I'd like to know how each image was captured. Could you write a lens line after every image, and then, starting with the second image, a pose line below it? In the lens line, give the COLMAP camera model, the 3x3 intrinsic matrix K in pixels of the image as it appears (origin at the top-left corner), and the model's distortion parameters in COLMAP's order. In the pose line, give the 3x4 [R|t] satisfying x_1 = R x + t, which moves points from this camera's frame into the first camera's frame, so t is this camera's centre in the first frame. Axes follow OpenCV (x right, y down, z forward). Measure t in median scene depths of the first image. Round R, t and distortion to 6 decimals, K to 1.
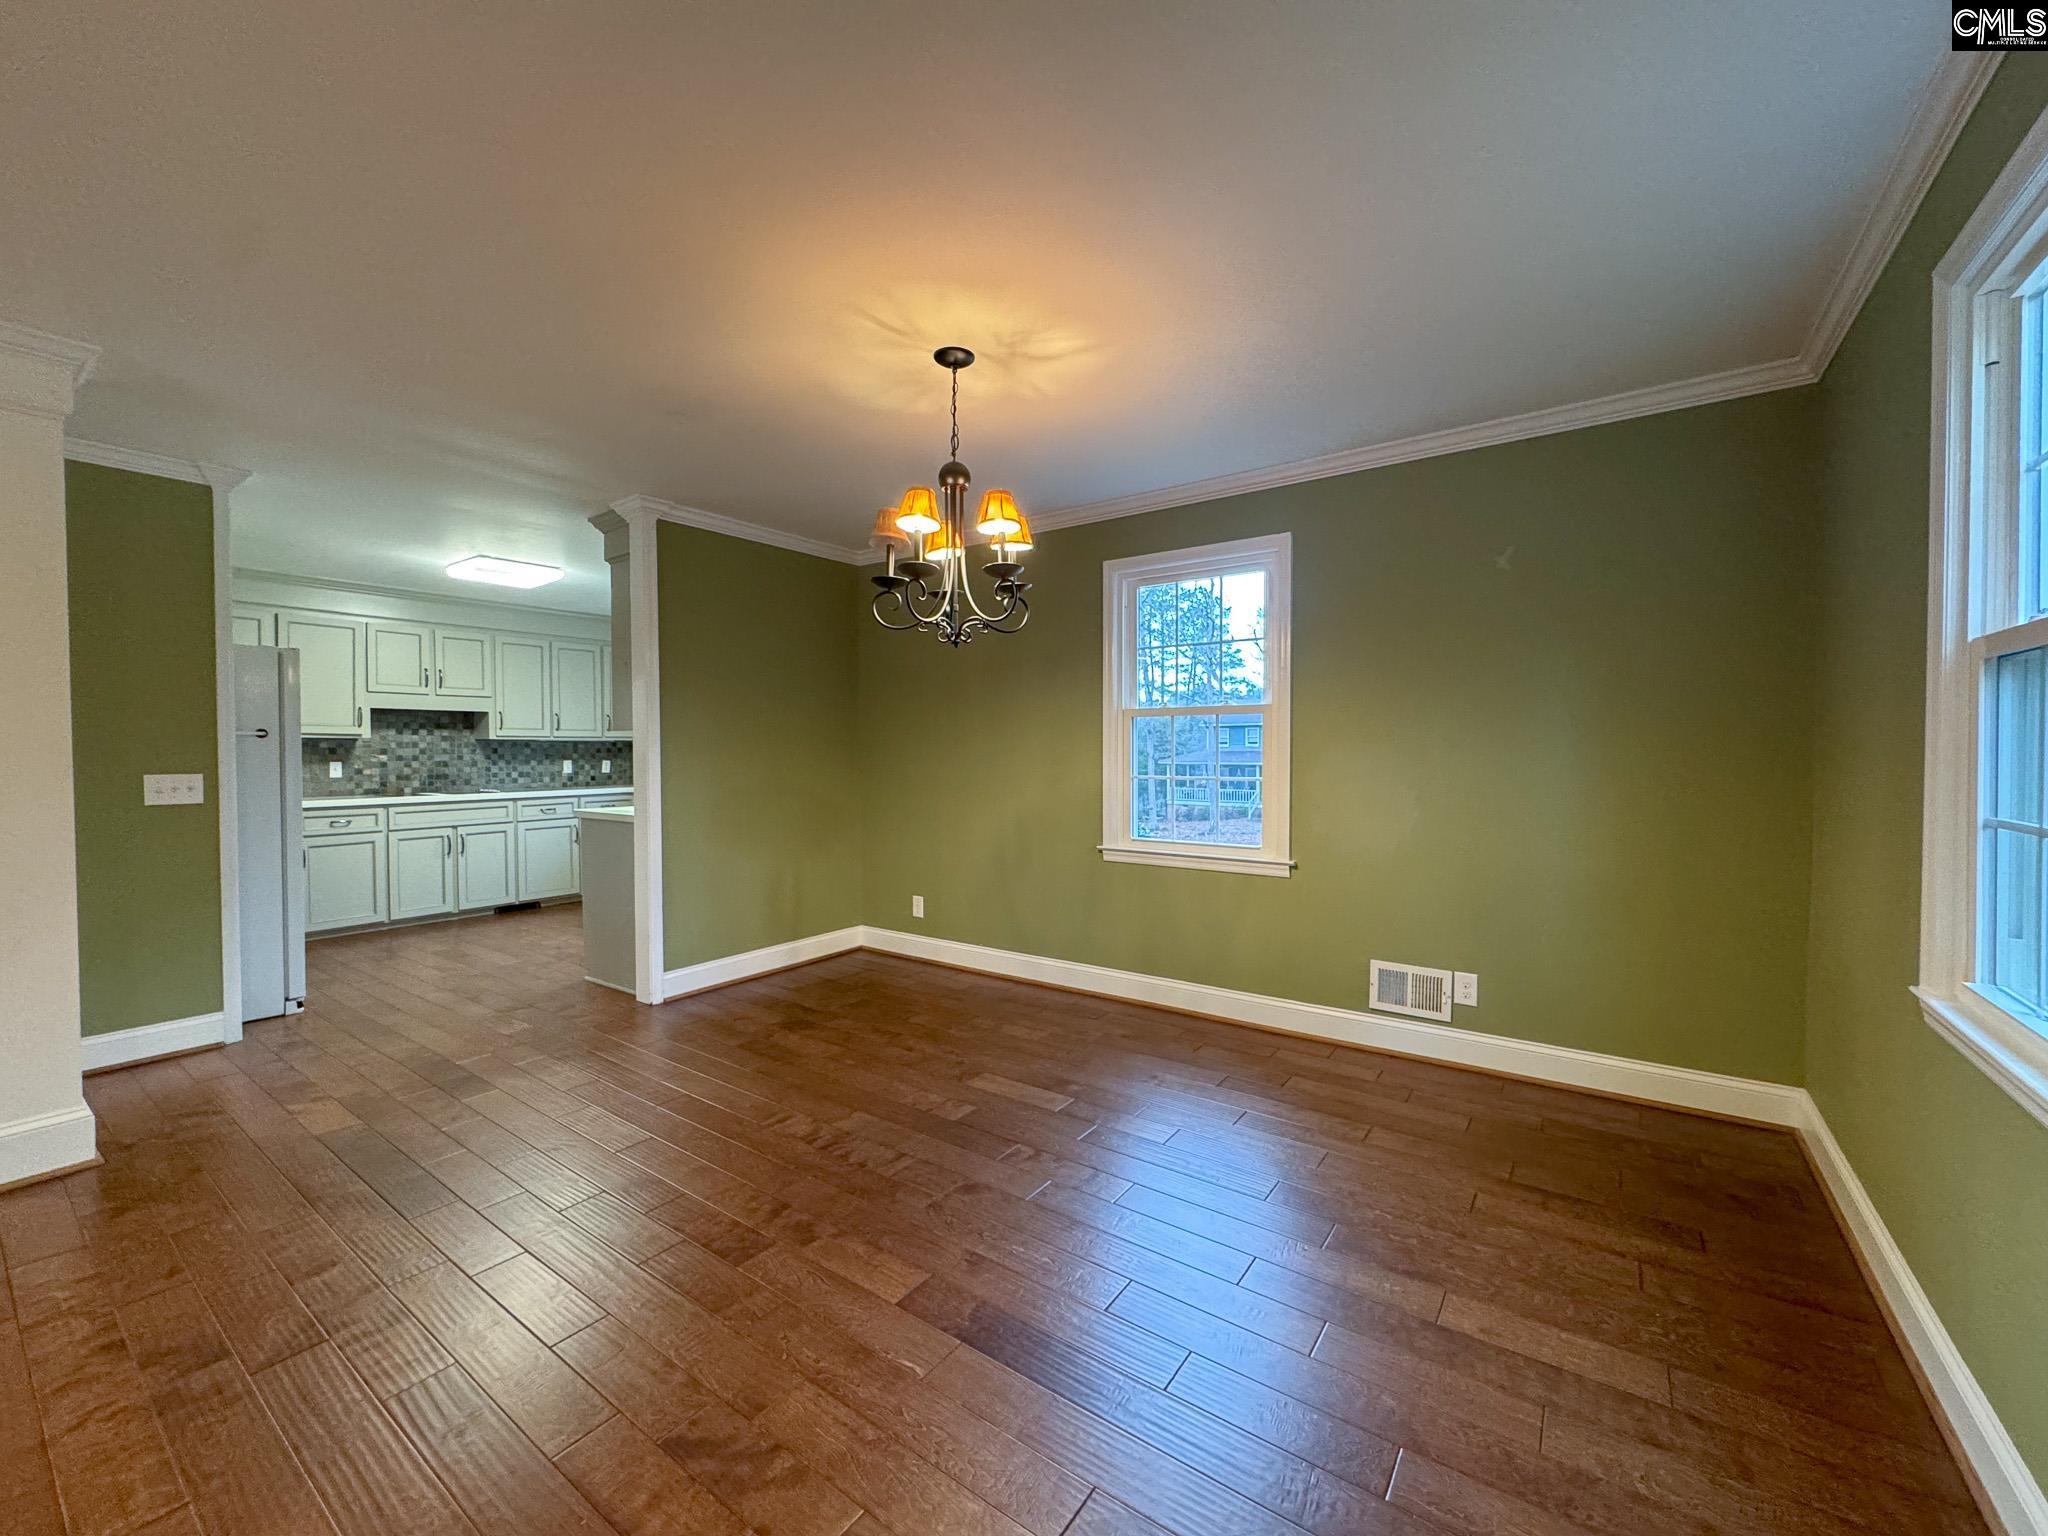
lens RADIAL K [[822.2, 0, 1024.0], [0, 822.2, 768.0], [0, 0, 1]] dist [-0.000583, 0.000096]
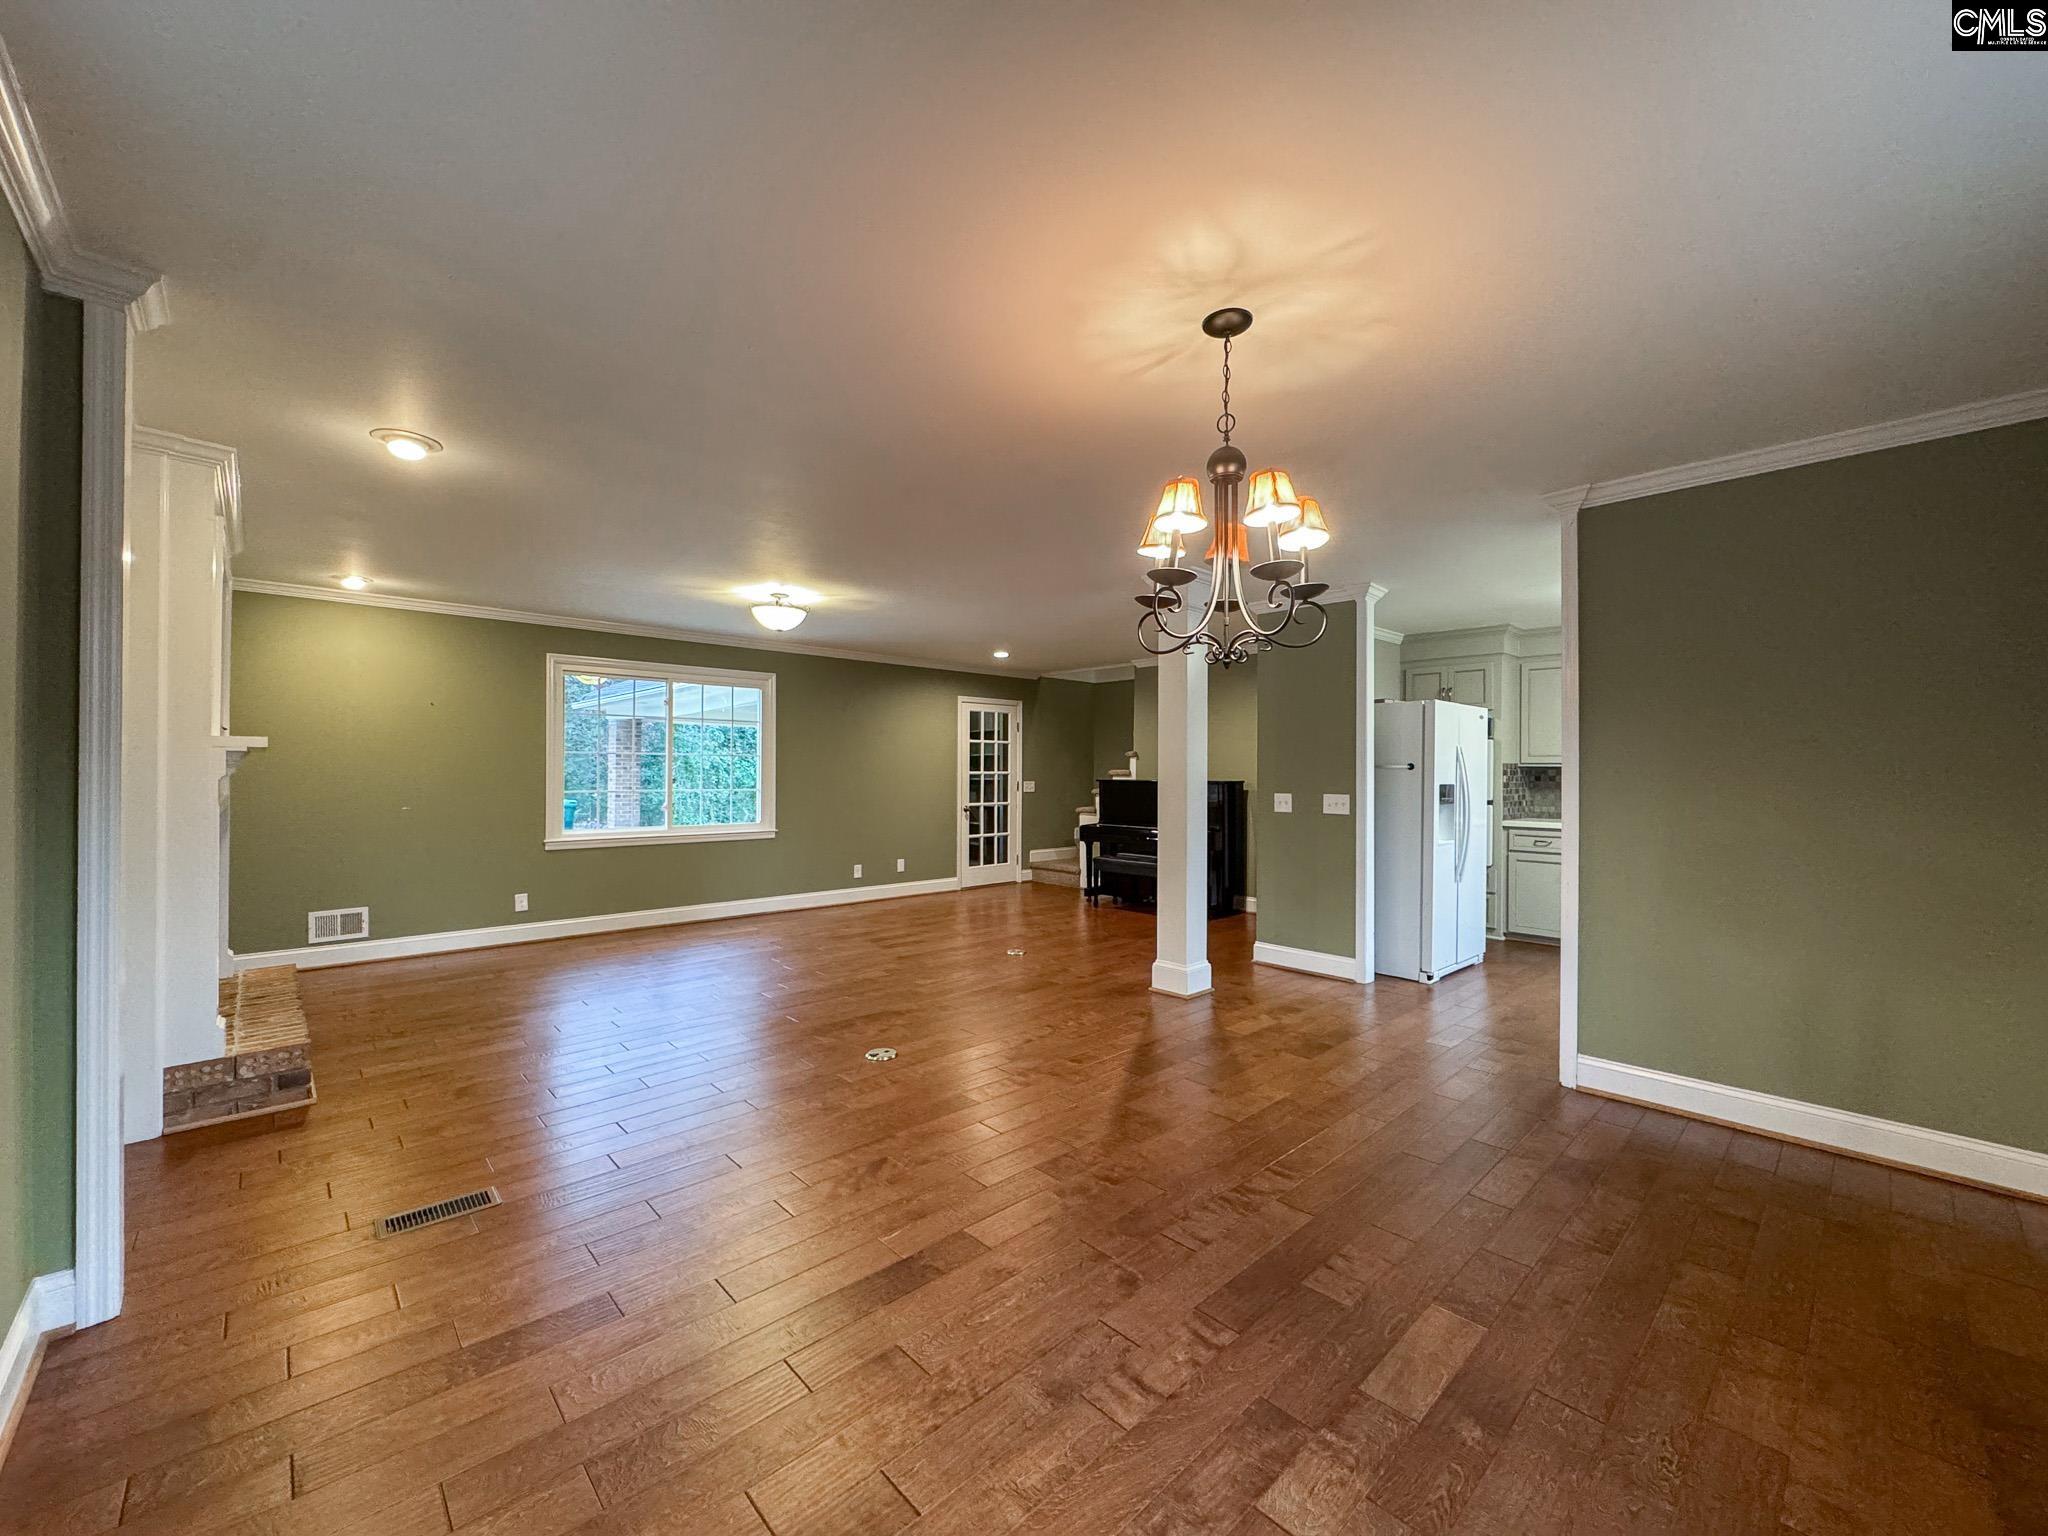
lens RADIAL K [[822.2, 0, 1024.0], [0, 822.2, 768.0], [0, 0, 1]] dist [-0.000583, 0.000096]
pose [[-0.203136, 0.000832, -0.979150, 0.677491], [-0.026635, 0.999625, 0.006375, -0.041161], [0.978788, 0.027375, -0.203037, 0.855167]]
